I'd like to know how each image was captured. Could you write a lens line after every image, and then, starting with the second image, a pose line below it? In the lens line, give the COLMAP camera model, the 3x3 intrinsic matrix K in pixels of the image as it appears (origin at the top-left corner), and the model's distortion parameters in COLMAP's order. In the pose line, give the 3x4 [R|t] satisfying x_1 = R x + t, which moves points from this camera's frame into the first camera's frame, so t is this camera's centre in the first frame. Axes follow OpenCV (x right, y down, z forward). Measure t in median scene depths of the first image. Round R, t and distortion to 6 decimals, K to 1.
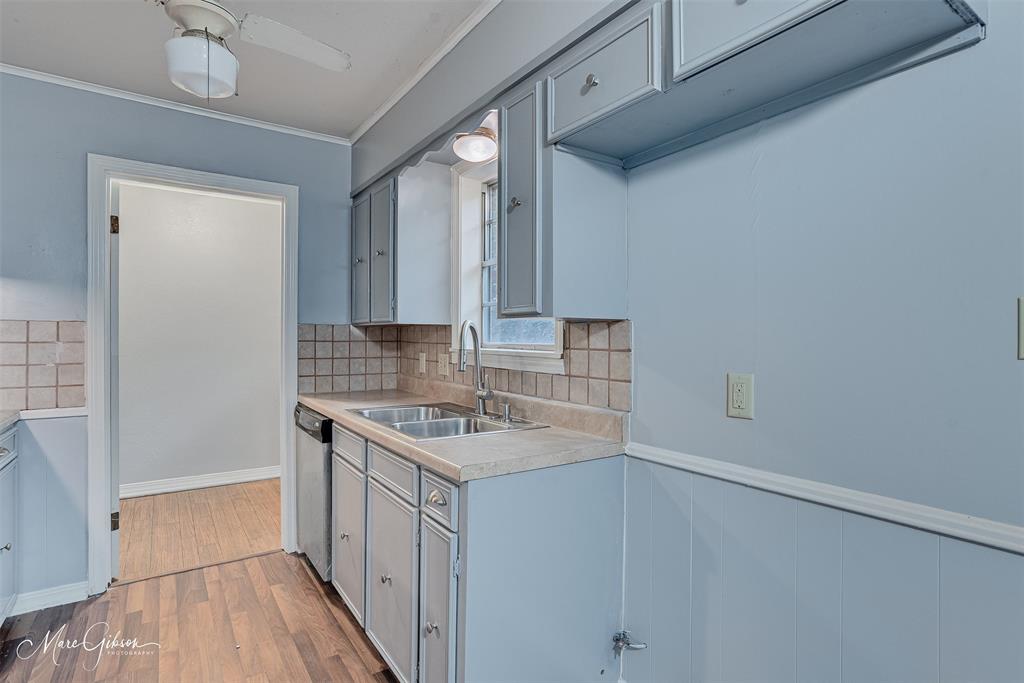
lens RADIAL K [[521.6, 0, 507.4], [0, 521.6, 334.4], [0, 0, 1]] dist [-0.002797, 0.001958]
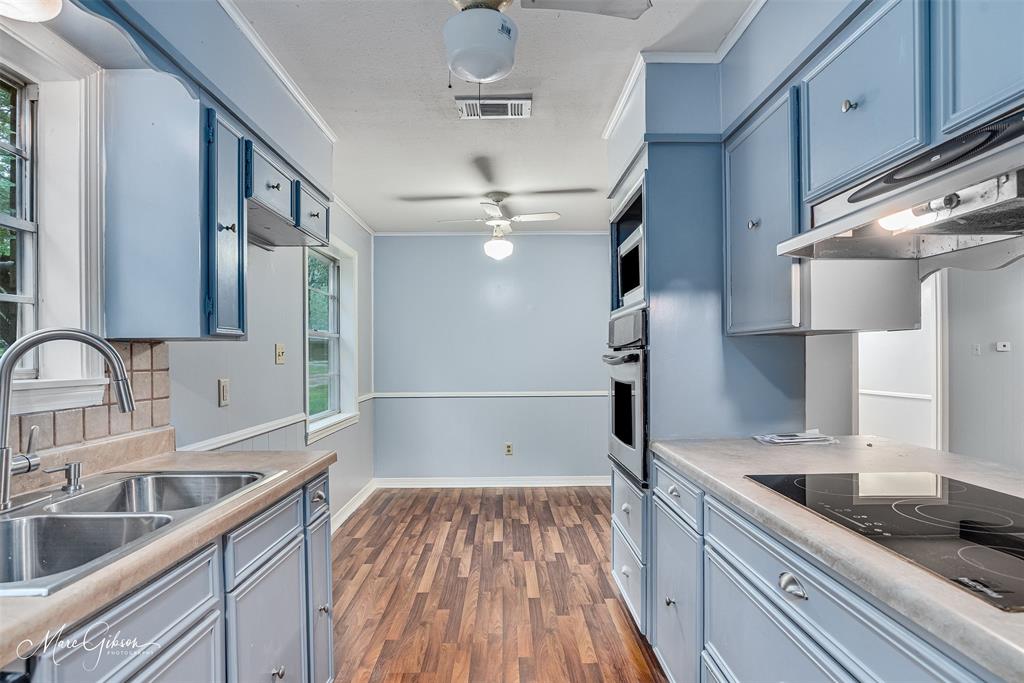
lens RADIAL K [[538.8, 0, 512.0], [0, 538.8, 341.5], [0, 0, 1]] dist [-0.001785, -0.000249]
pose [[-0.838996, 0.016017, 0.543902, -0.955743], [-0.001280, 0.999506, -0.031407, 0.005721], [-0.544137, -0.027046, -0.838560, 1.477777]]
